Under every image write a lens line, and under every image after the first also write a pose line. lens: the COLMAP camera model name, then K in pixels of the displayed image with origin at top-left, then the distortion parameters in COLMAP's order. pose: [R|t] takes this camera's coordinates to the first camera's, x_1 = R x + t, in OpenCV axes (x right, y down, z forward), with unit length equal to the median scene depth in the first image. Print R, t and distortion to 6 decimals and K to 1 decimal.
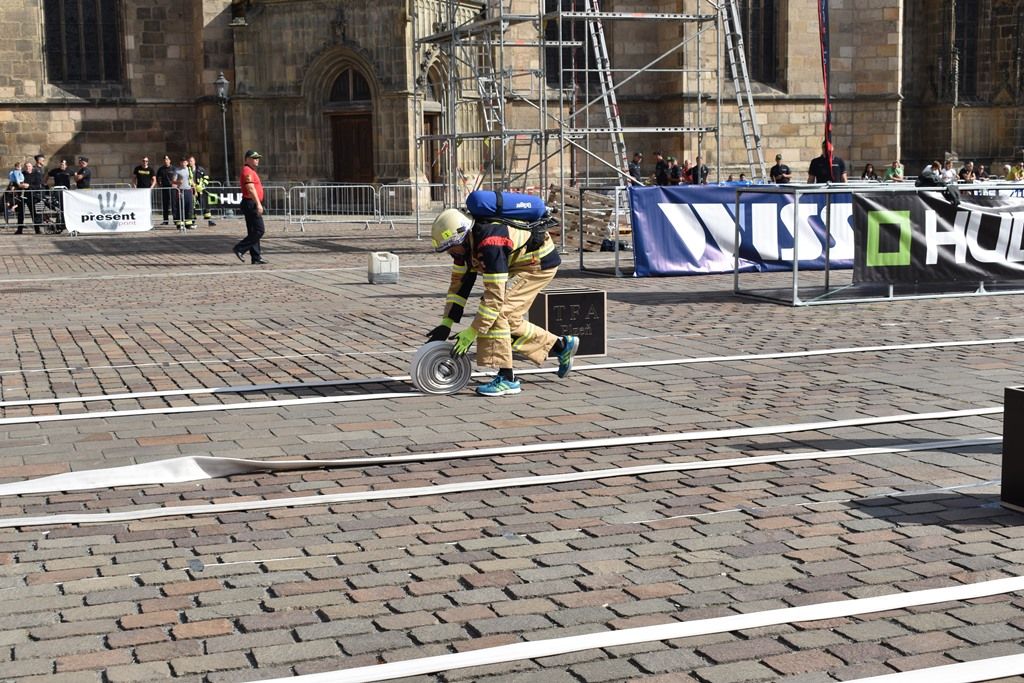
lens RADIAL K [[1446.0, 0, 520.7], [0, 1446.0, 343.9], [0, 0, 1]] dist [-0.027287, 0.000000]
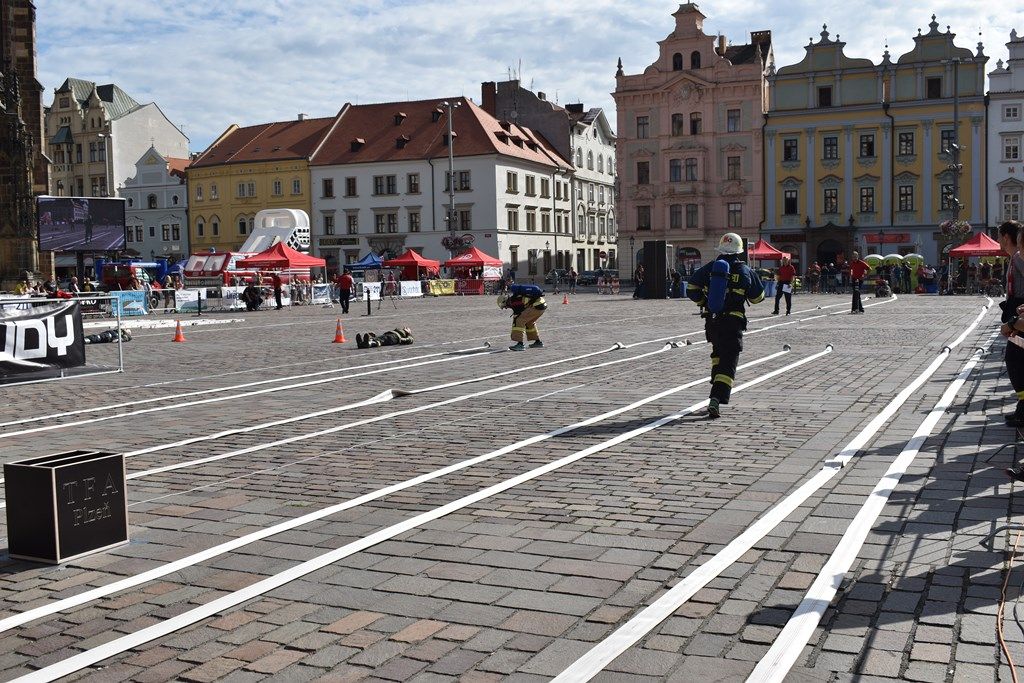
lens RADIAL K [[1092.5, 0, 520.4], [0, 1092.5, 344.7], [0, 0, 1]] dist [-0.062023, 0.000000]
pose [[0.725002, -0.050482, 0.686894, 0.002668], [0.094759, 0.995137, -0.026881, -0.000759], [-0.682197, 0.084579, 0.726261, -0.001009]]
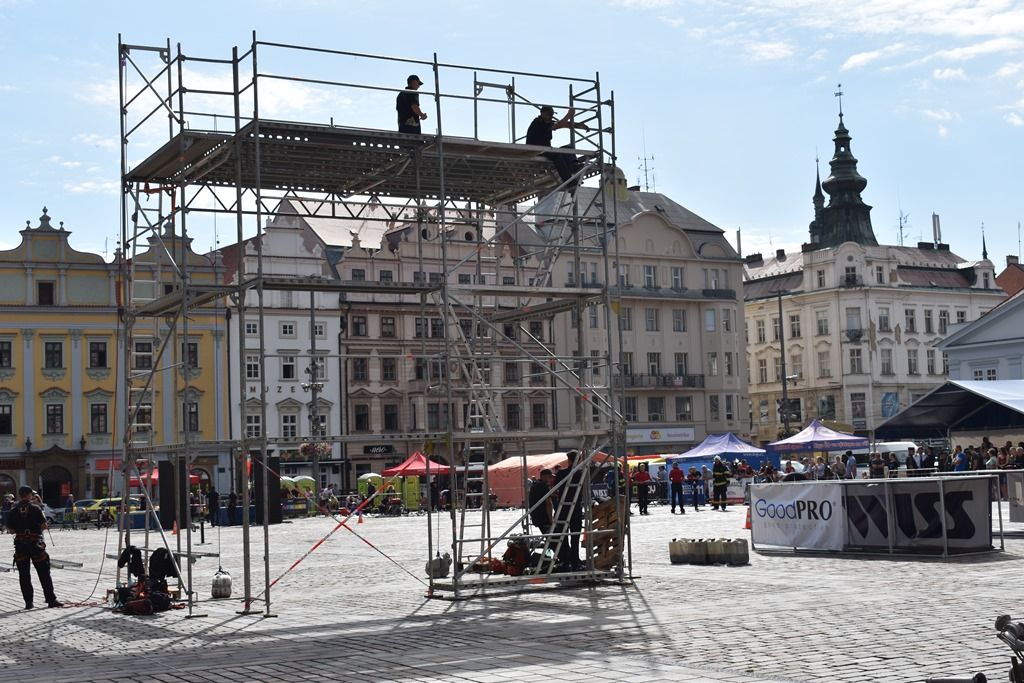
lens RADIAL K [[1446.0, 0, 510.5], [0, 1446.0, 343.9], [0, 0, 1]] dist [-0.027287, 0.000000]
pose [[-0.142357, 0.113941, 0.983235, -0.435259], [0.167969, 0.981726, -0.089446, -0.063943], [-0.975459, 0.152419, -0.158894, 0.682846]]
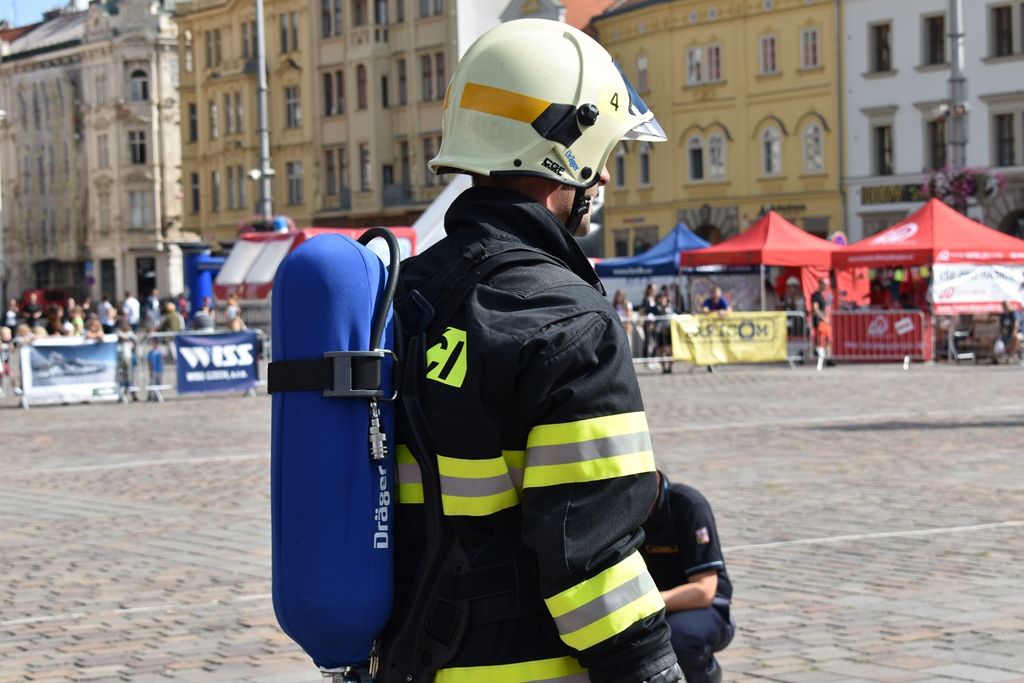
lens RADIAL K [[2344.3, 0, 519.6], [0, 2344.3, 343.0], [0, 0, 1]] dist [0.084427, 0.000000]
pose [[0.977322, -0.019697, 0.210843, 0.688094], [0.041212, 0.994318, -0.098145, -0.038763], [-0.207712, 0.104609, 0.972581, 0.249559]]
